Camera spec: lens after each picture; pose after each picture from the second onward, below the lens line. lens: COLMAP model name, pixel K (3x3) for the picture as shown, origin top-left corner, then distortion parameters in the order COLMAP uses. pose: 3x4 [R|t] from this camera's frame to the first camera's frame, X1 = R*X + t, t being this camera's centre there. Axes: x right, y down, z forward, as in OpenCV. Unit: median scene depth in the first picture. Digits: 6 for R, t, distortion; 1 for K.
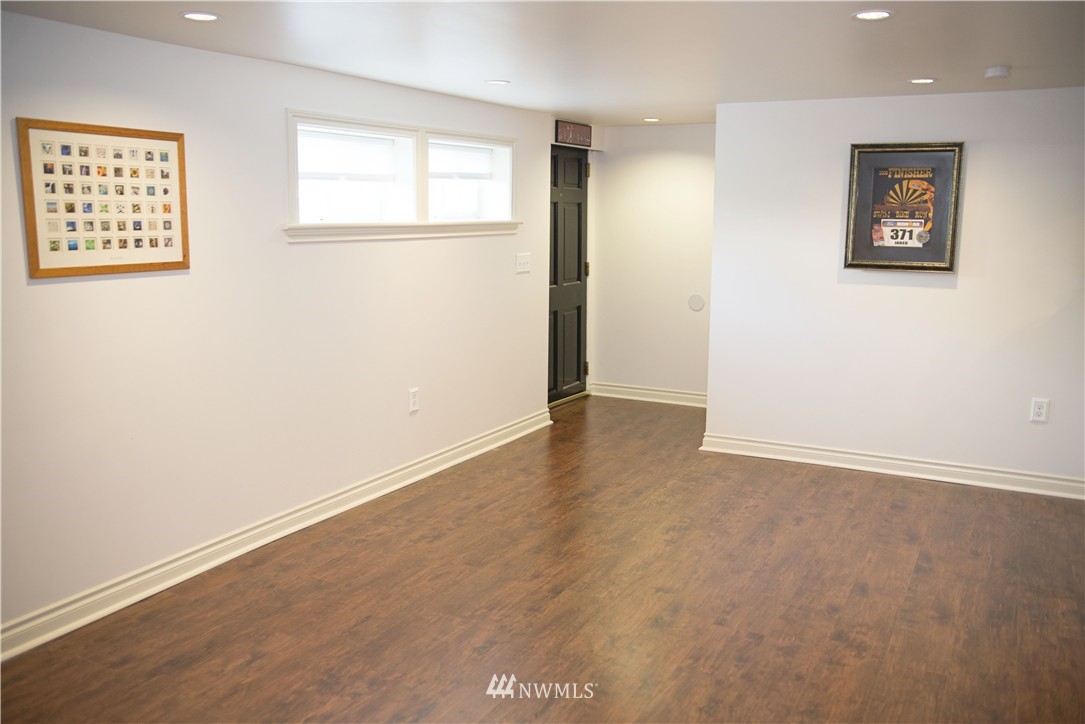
lens RADIAL K [[905.6, 0, 540.1], [0, 905.6, 364.5], [0, 0, 1]] dist [-0.067133, 0.004243]
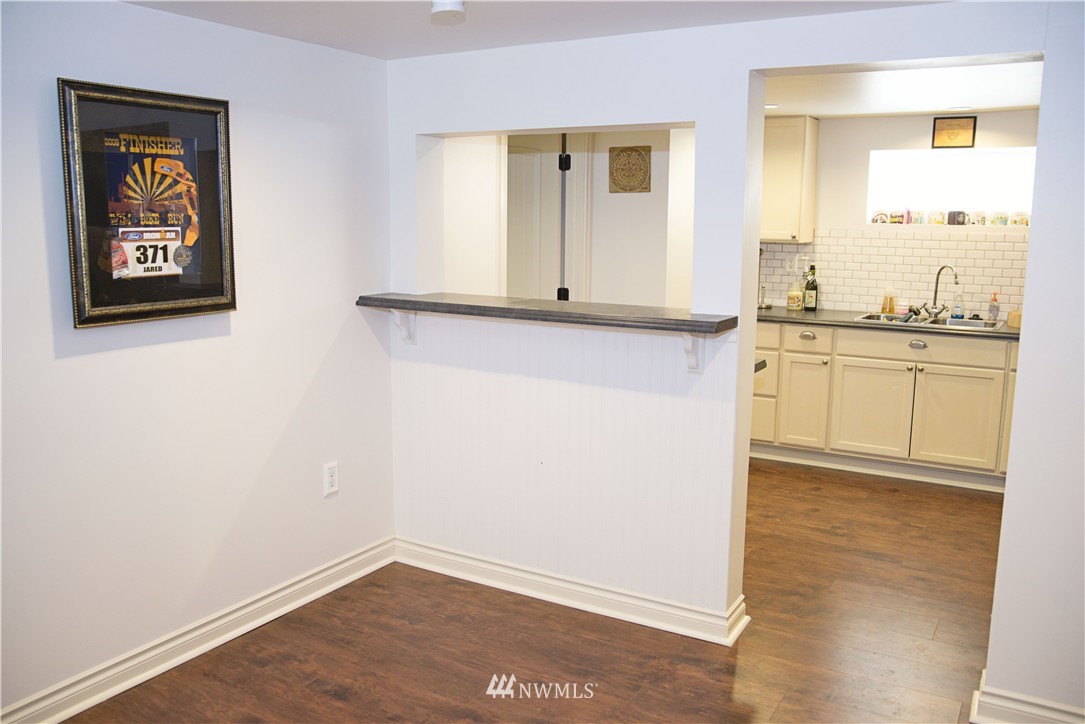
lens RADIAL K [[905.6, 0, 538.5], [0, 905.6, 365.0], [0, 0, 1]] dist [-0.067133, 0.004243]
pose [[0.022237, -0.164600, 0.986110, -0.157225], [0.160904, 0.974084, 0.158964, -0.128136], [-0.986720, 0.155134, 0.048146, 0.746210]]
